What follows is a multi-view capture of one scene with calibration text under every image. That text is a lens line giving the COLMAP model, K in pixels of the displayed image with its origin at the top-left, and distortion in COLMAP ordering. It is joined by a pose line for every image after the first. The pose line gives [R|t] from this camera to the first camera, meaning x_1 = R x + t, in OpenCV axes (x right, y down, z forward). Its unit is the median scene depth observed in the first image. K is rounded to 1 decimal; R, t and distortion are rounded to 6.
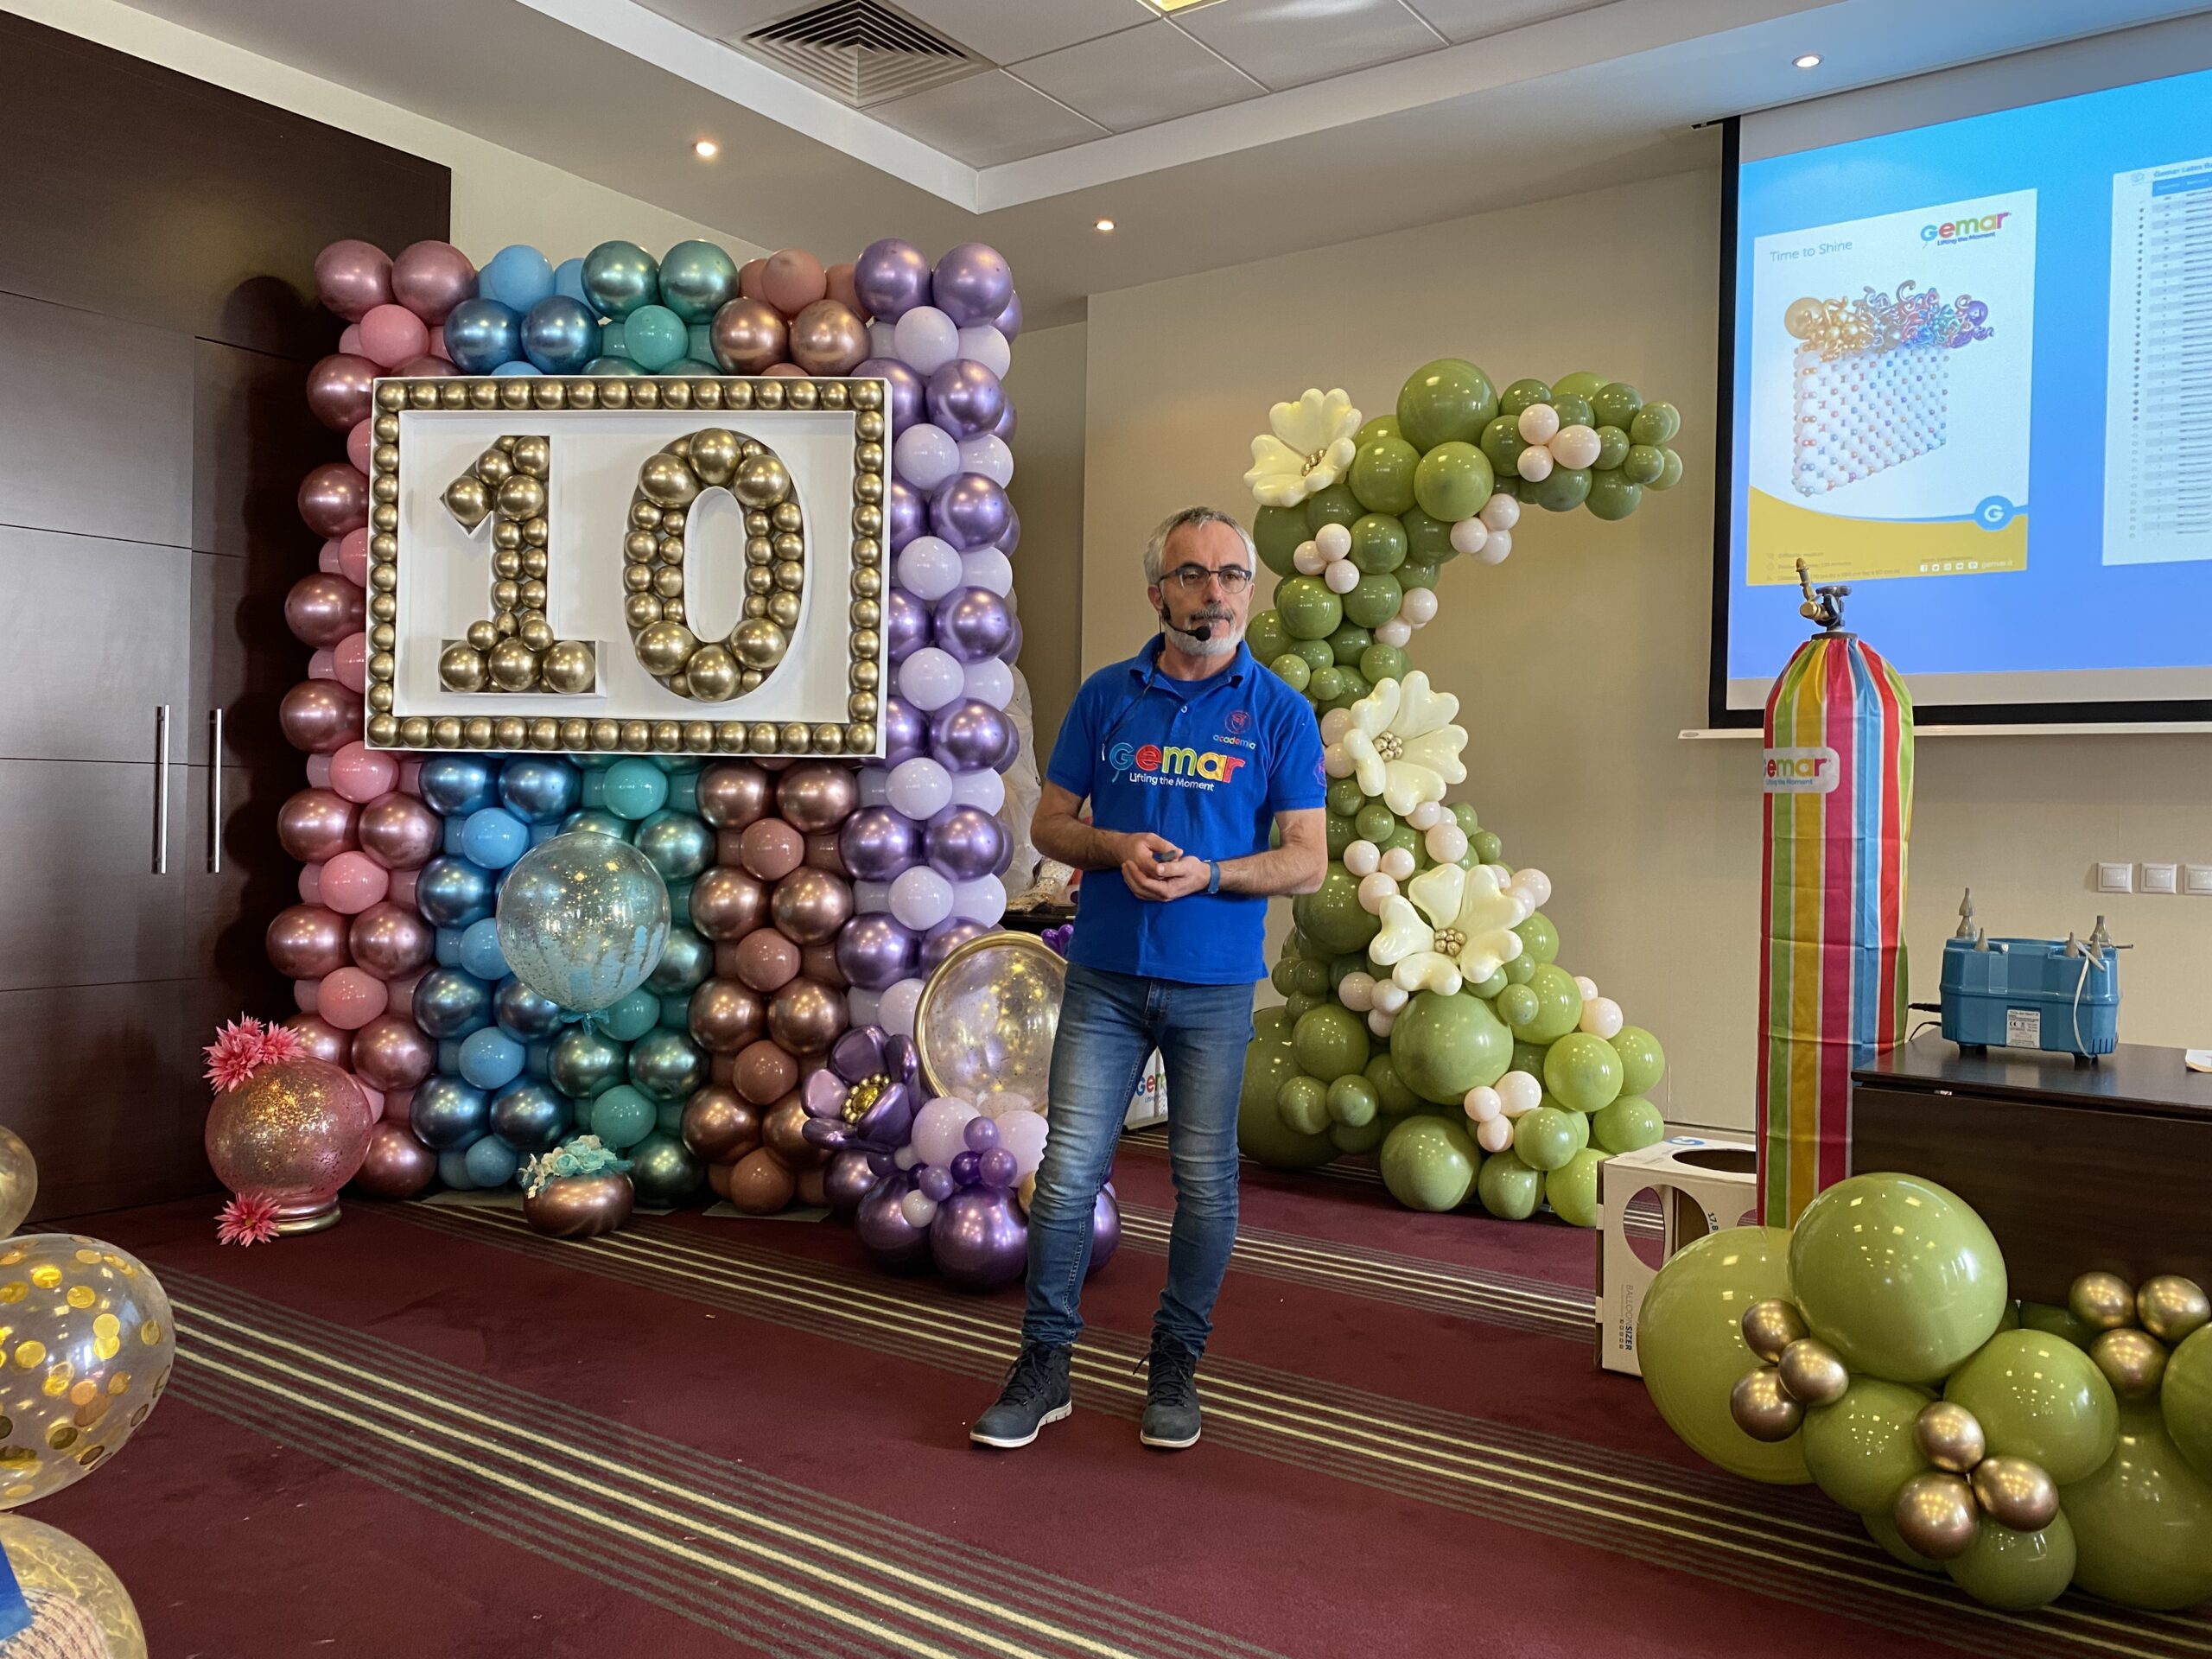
lens RADIAL K [[1706.9, 0, 1106.0], [0, 1706.9, 829.5], [0, 0, 1]] dist [0.145969, -0.318873]
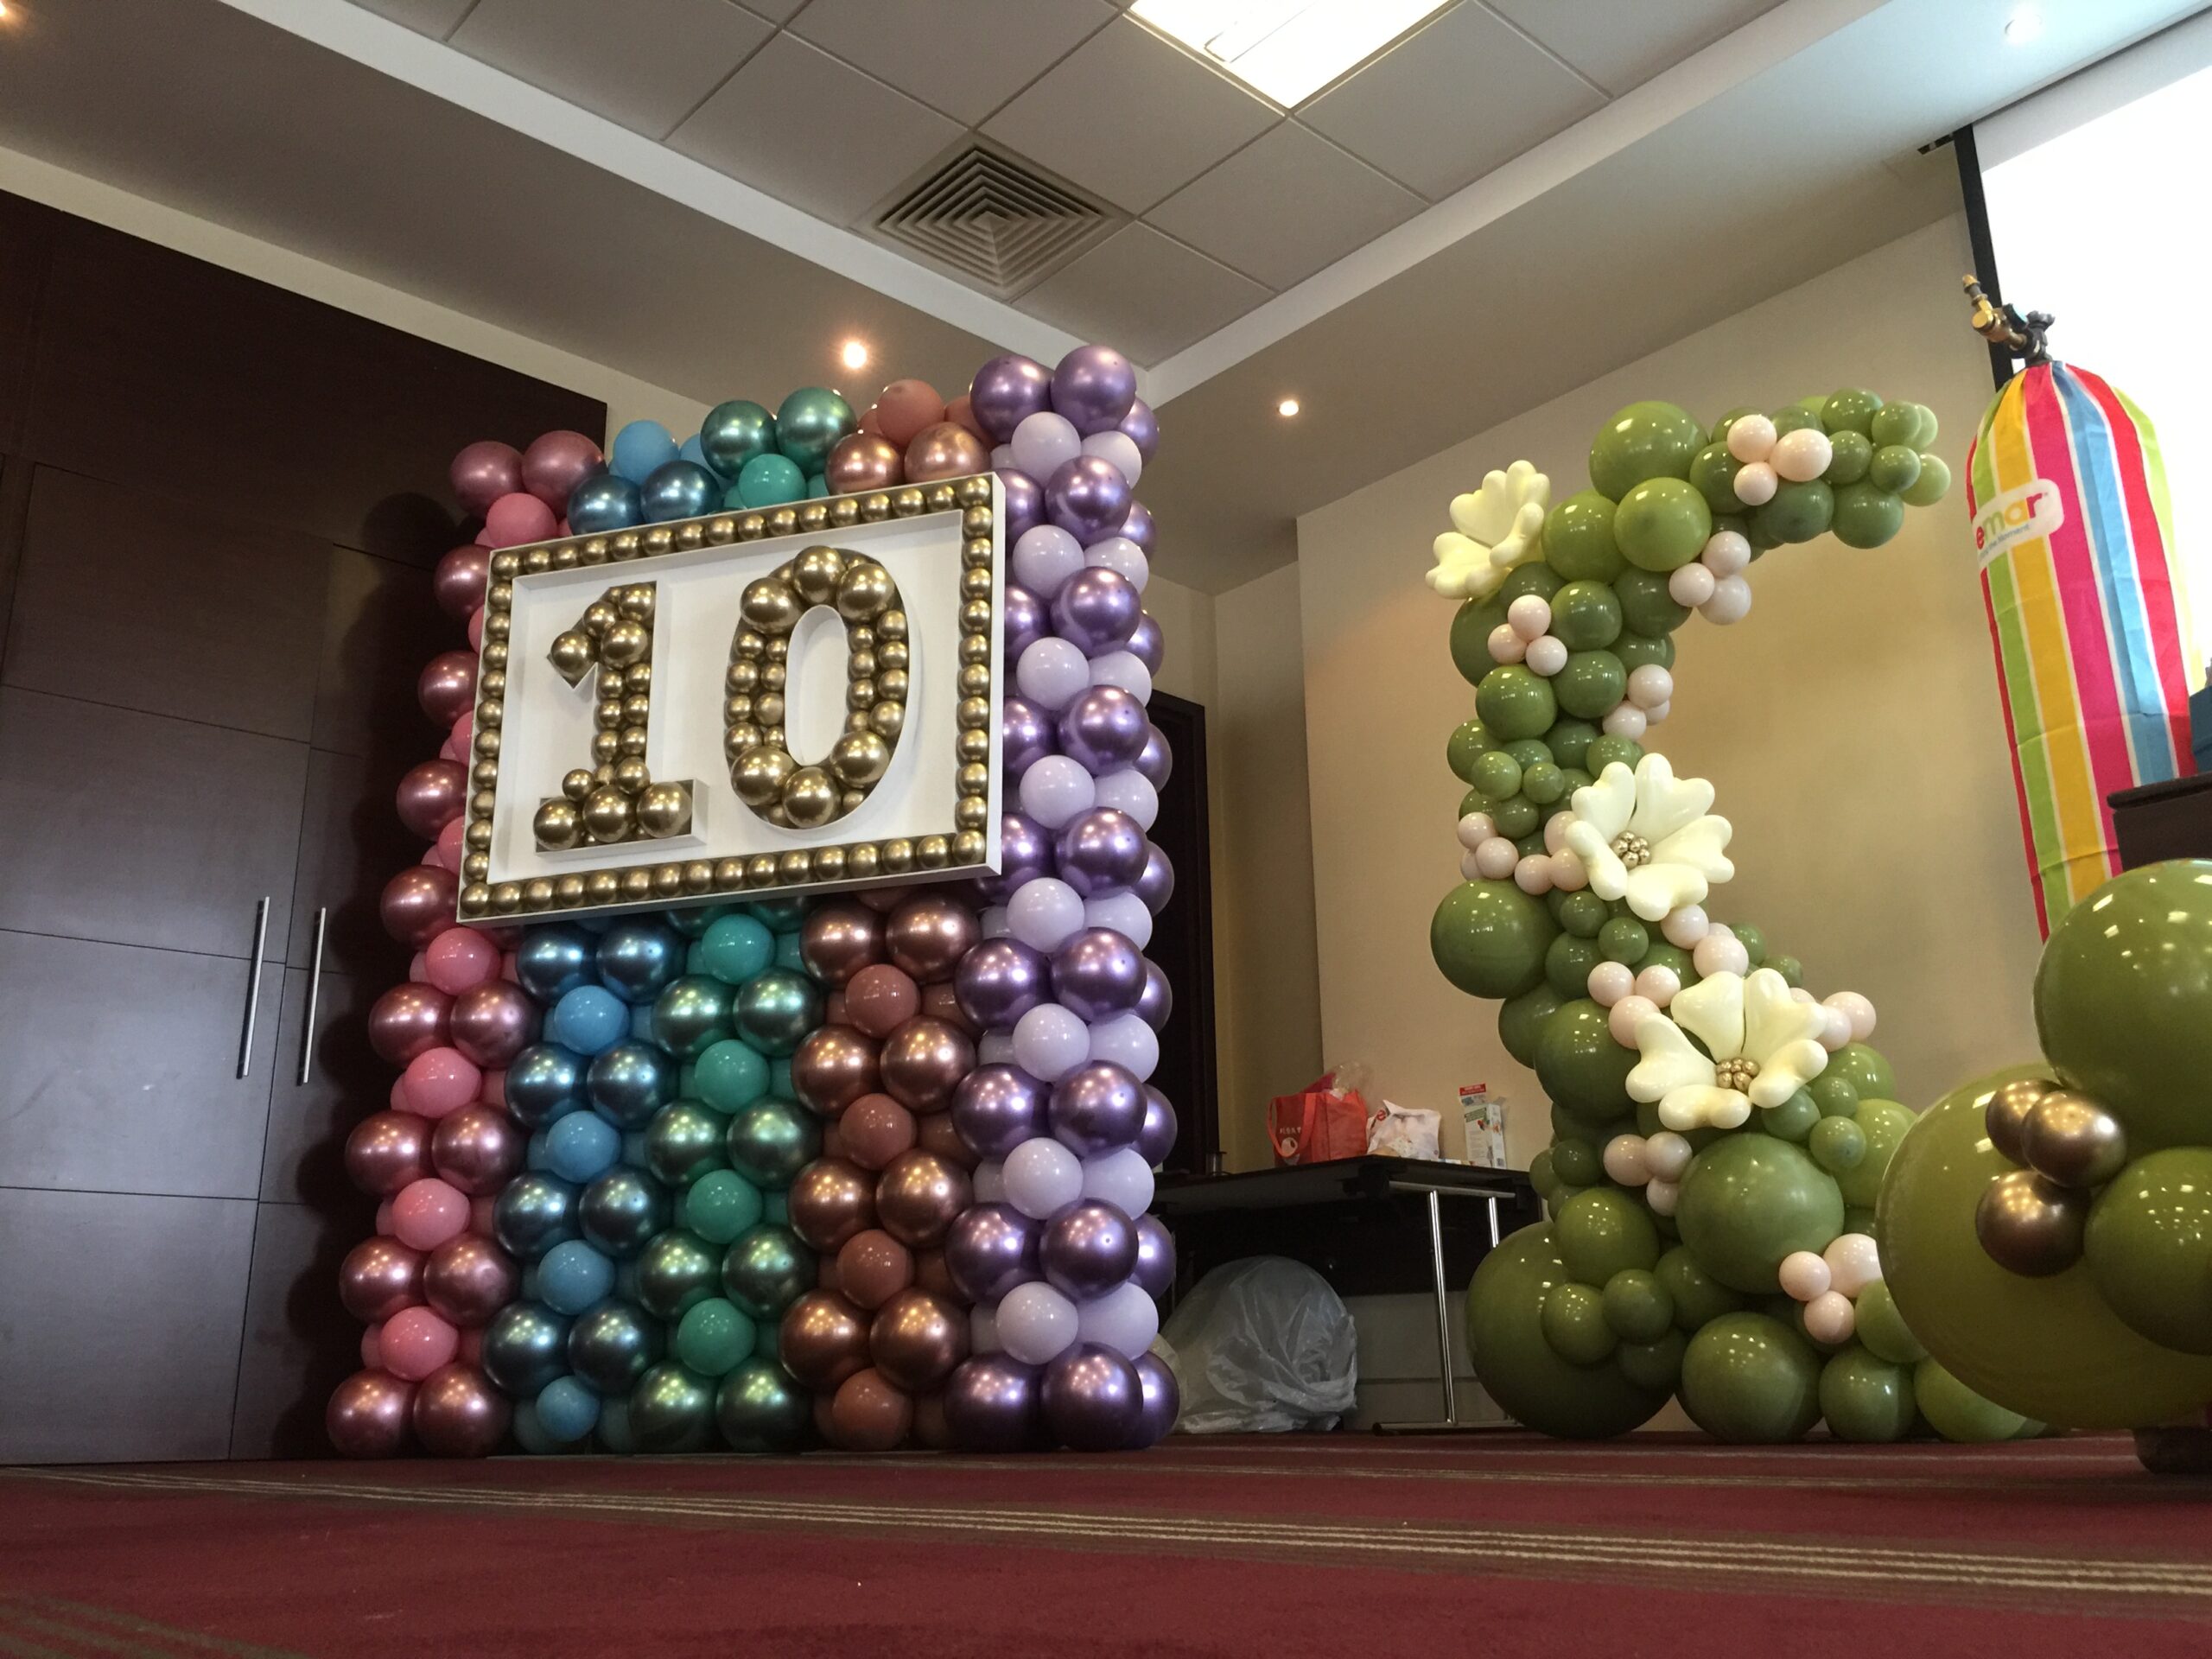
lens RADIAL K [[1938.8, 0, 1106.0], [0, 1938.8, 829.5], [0, 0, 1]] dist [0.065004, -0.003682]
pose [[0.976552, -0.093325, -0.194004, 0.110976], [0.031168, 0.952948, -0.301528, 0.228183], [0.213015, 0.288411, 0.933511, 0.098262]]
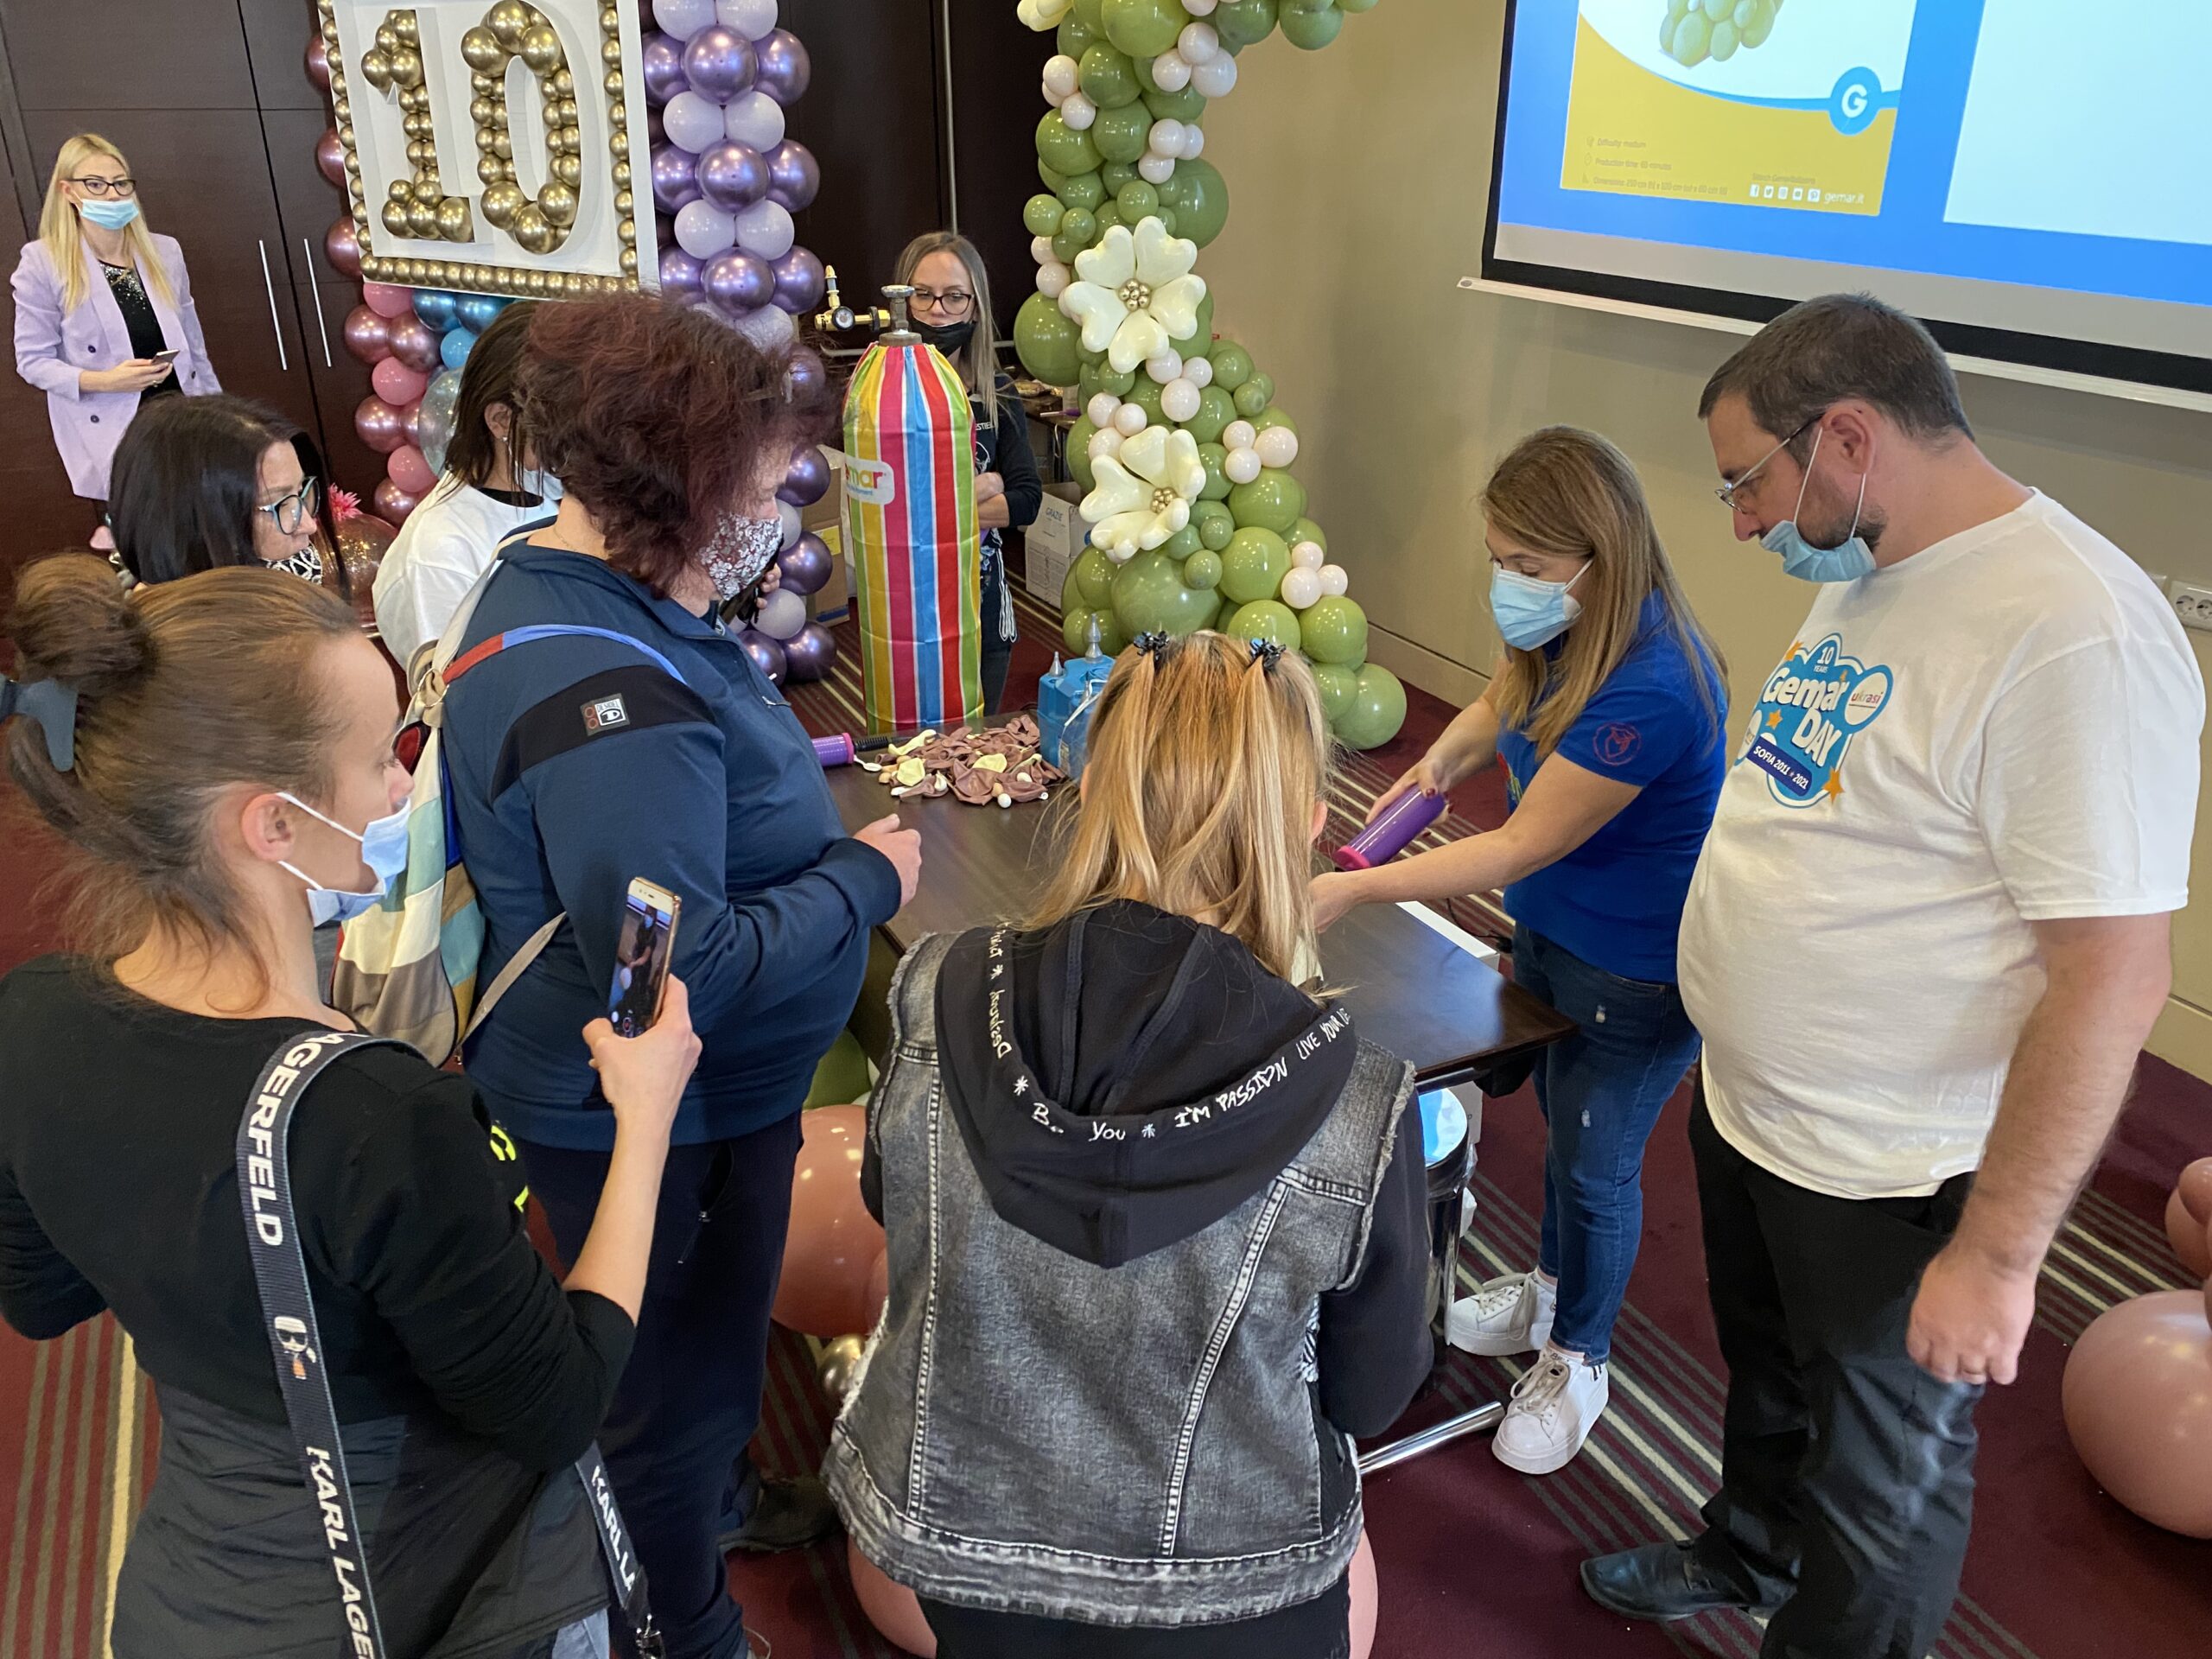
lens RADIAL K [[1656.0, 0, 1106.0], [0, 1656.0, 829.5], [0, 0, 1]] dist [-0.002546, -0.002314]
pose [[0.886613, 0.177114, -0.427257, 0.666377], [0.011890, 0.914740, 0.403867, -0.164376], [0.462360, -0.363154, 0.808914, 0.106140]]
